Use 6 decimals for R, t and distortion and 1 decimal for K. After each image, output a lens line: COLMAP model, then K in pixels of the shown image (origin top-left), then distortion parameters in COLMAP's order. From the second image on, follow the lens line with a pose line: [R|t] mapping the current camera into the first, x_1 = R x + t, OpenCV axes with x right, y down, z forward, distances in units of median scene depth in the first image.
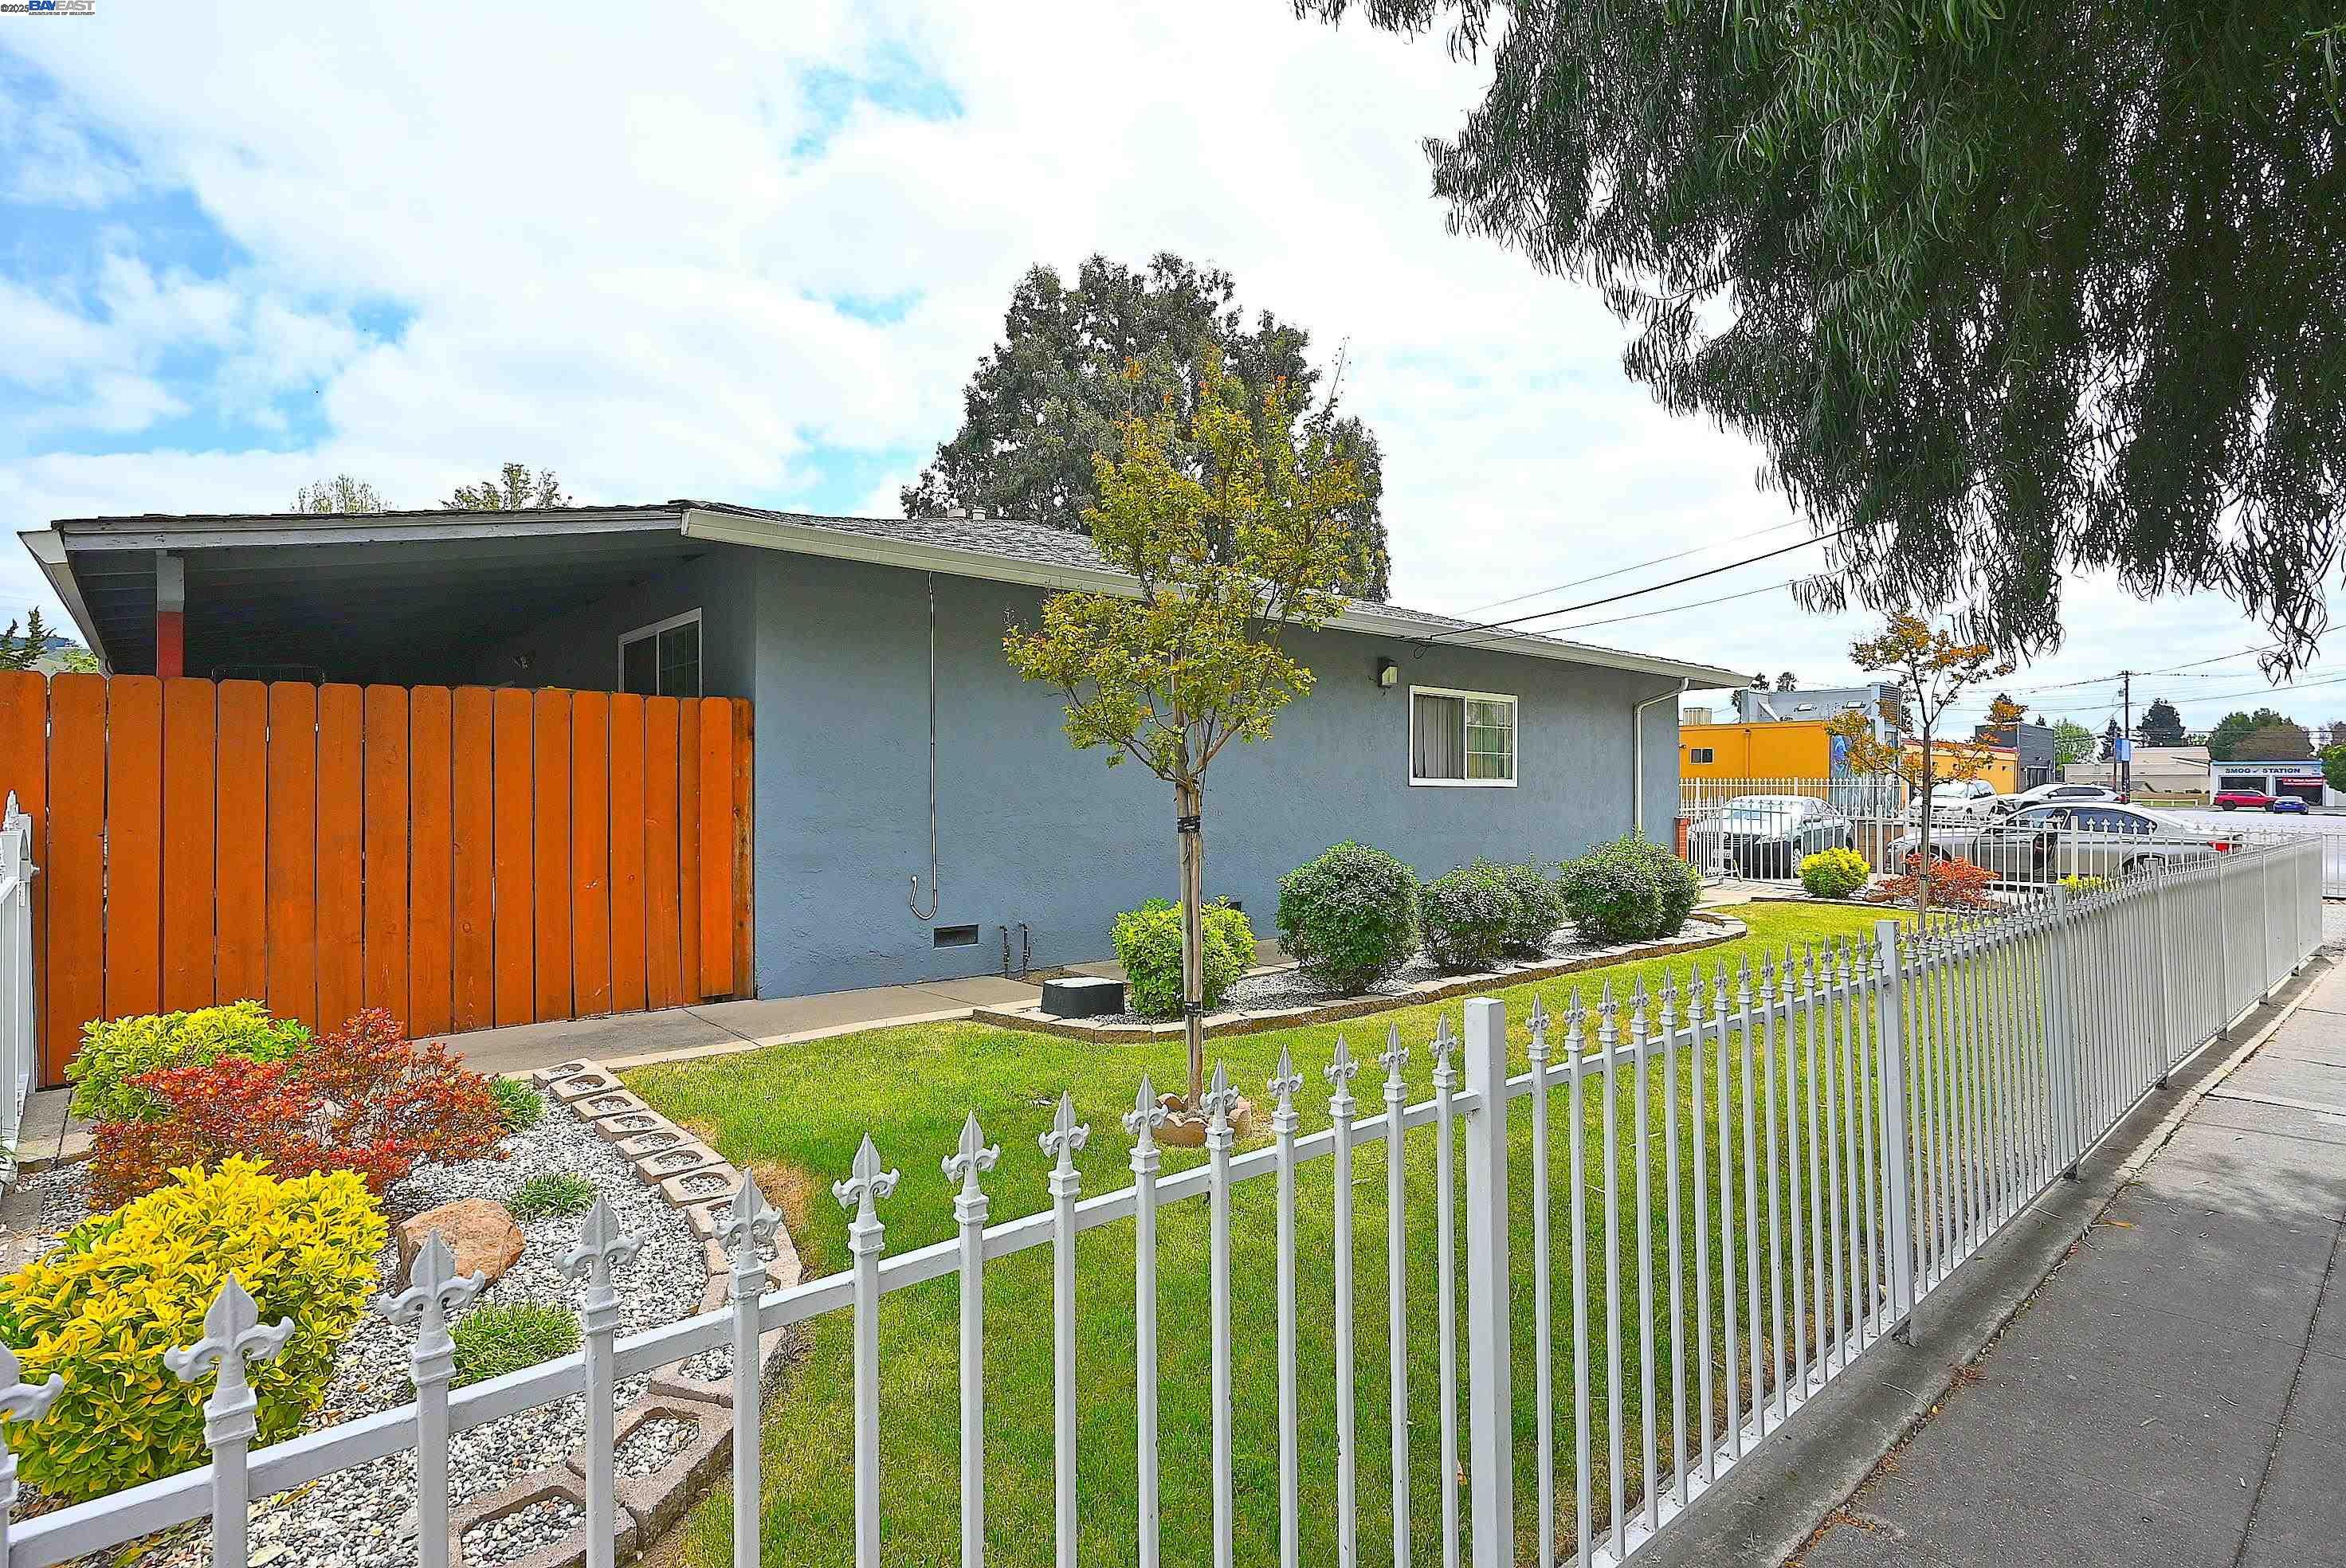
lens RADIAL K [[1165.6, 0, 1173.0], [0, 1165.6, 784.0], [0, 0, 1]] dist [-0.041410, 0.016273]
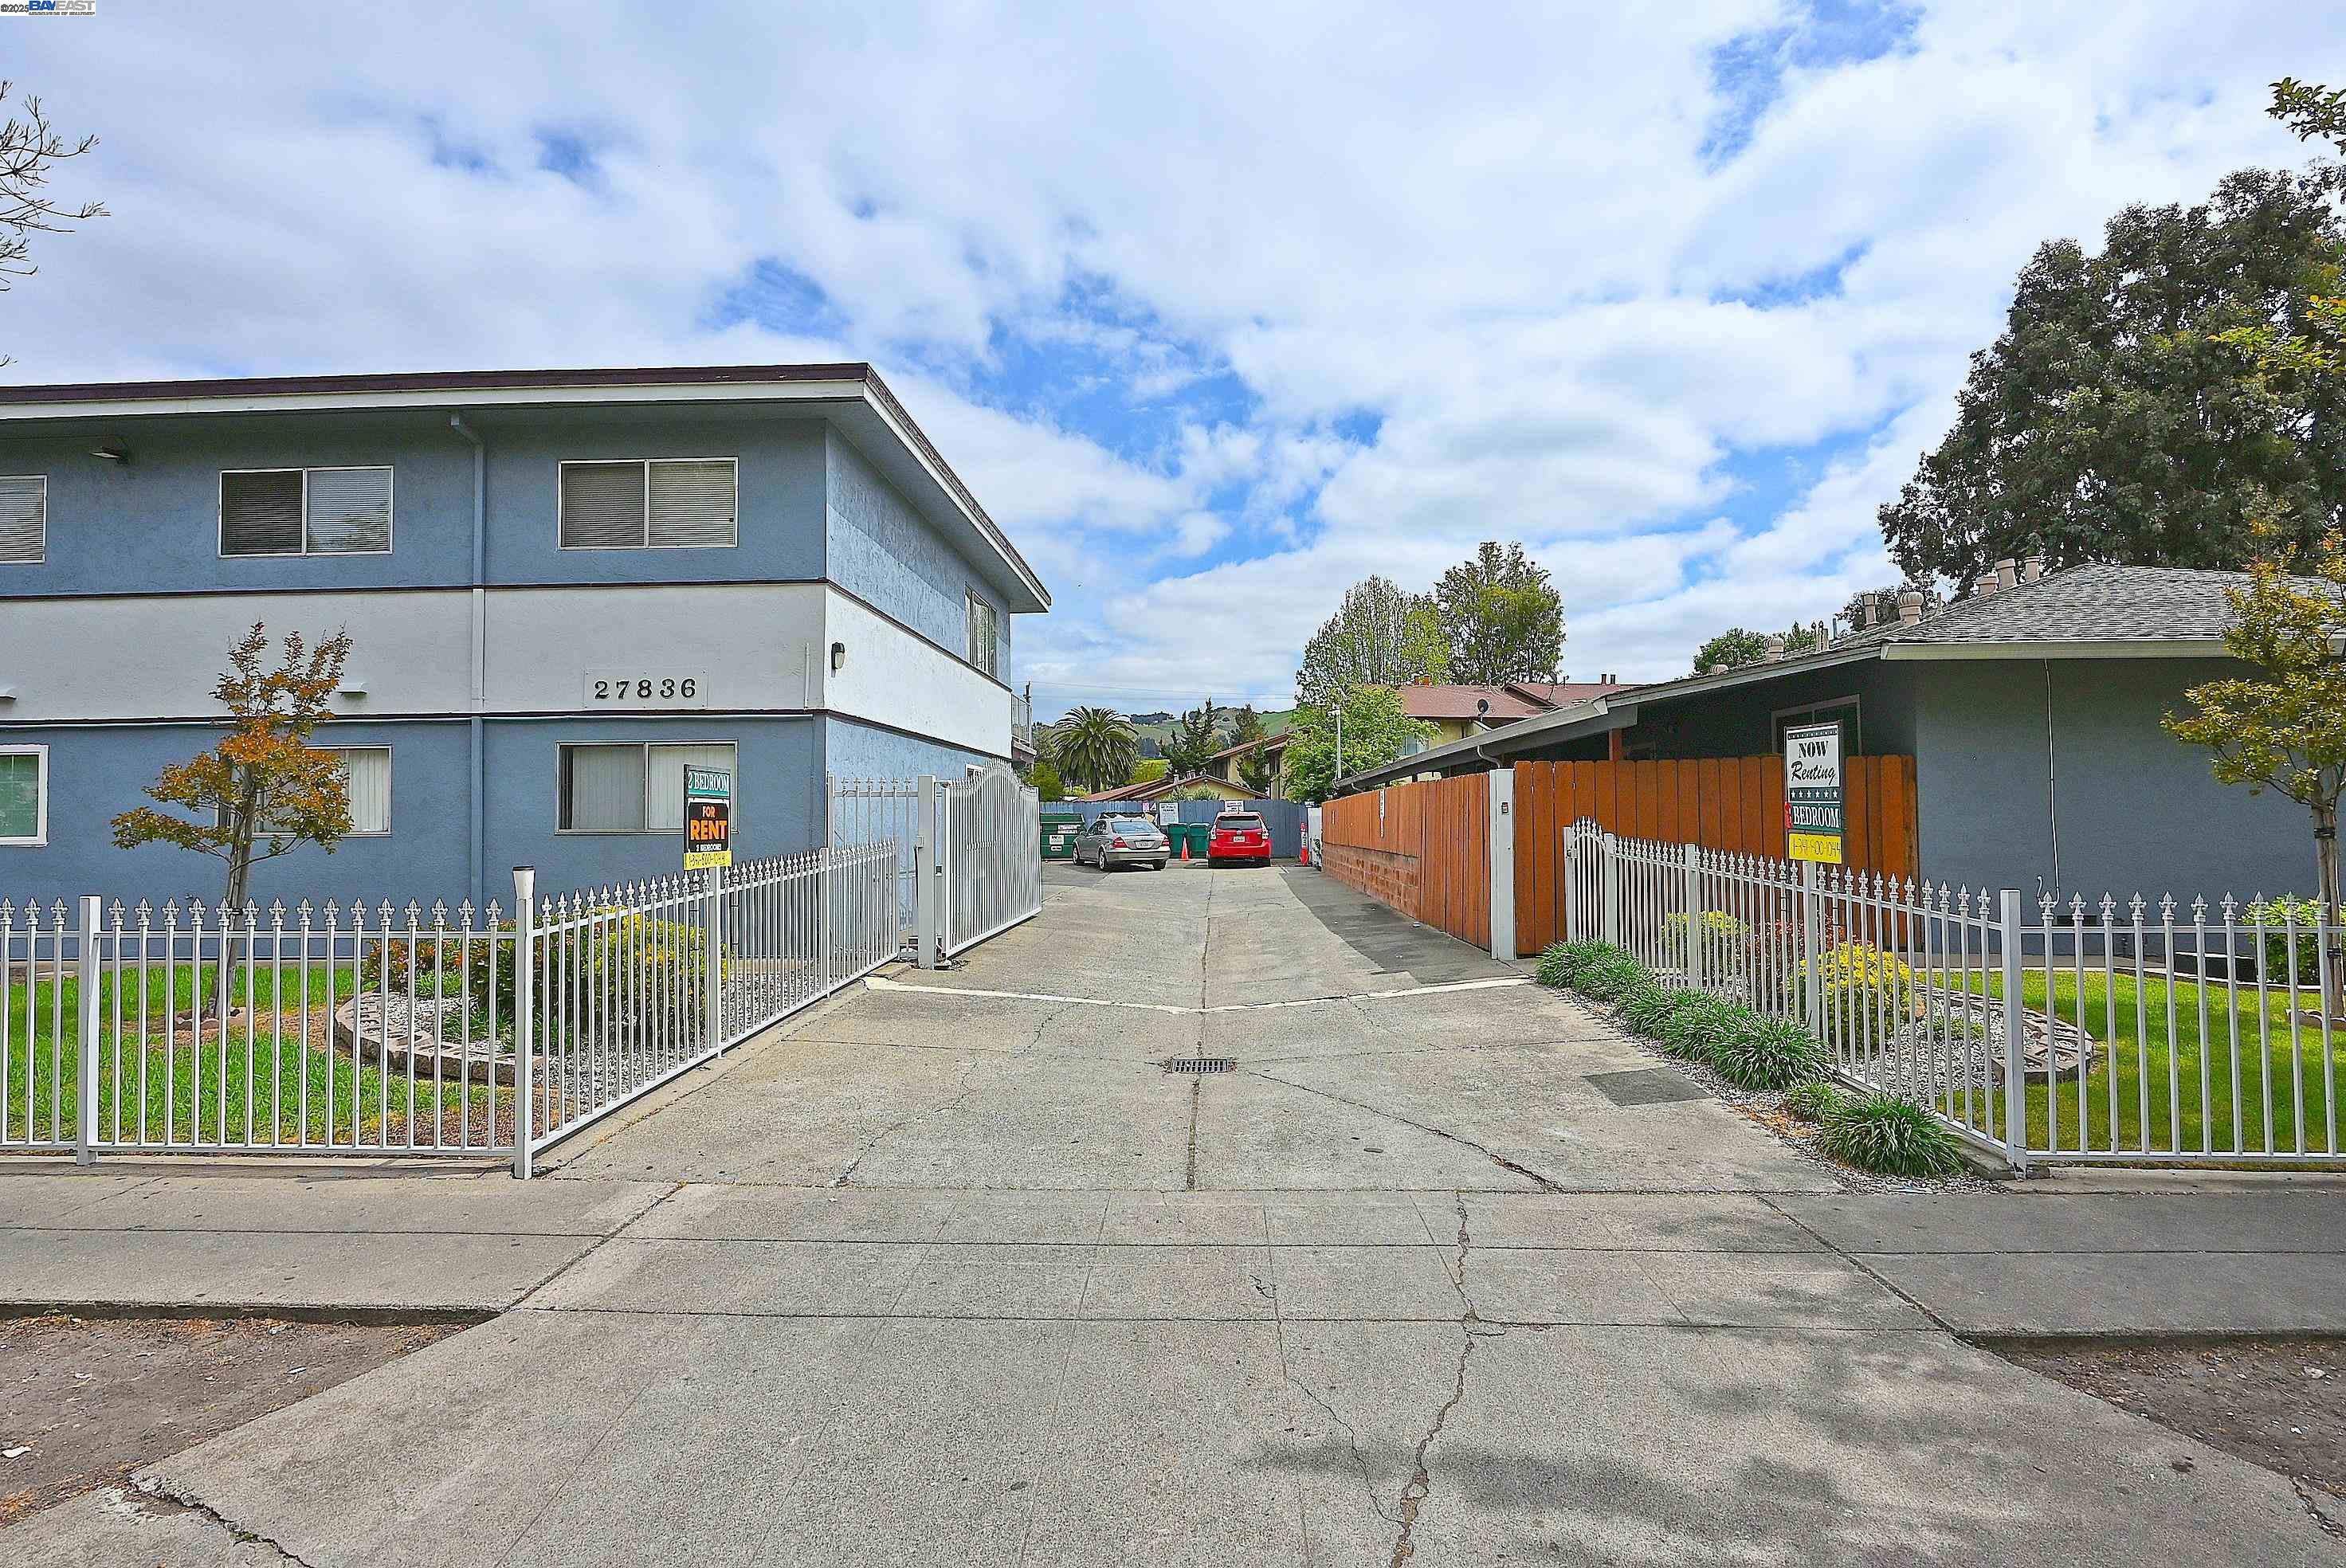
lens RADIAL K [[1183.2, 0, 1181.3], [0, 1183.2, 761.7], [0, 0, 1]] dist [-0.005002, 0.007328]
pose [[0.735138, -0.035890, -0.676967, -0.003481], [0.003962, 0.998808, -0.048650, 0.001134], [0.677906, 0.033082, 0.734404, -0.122839]]
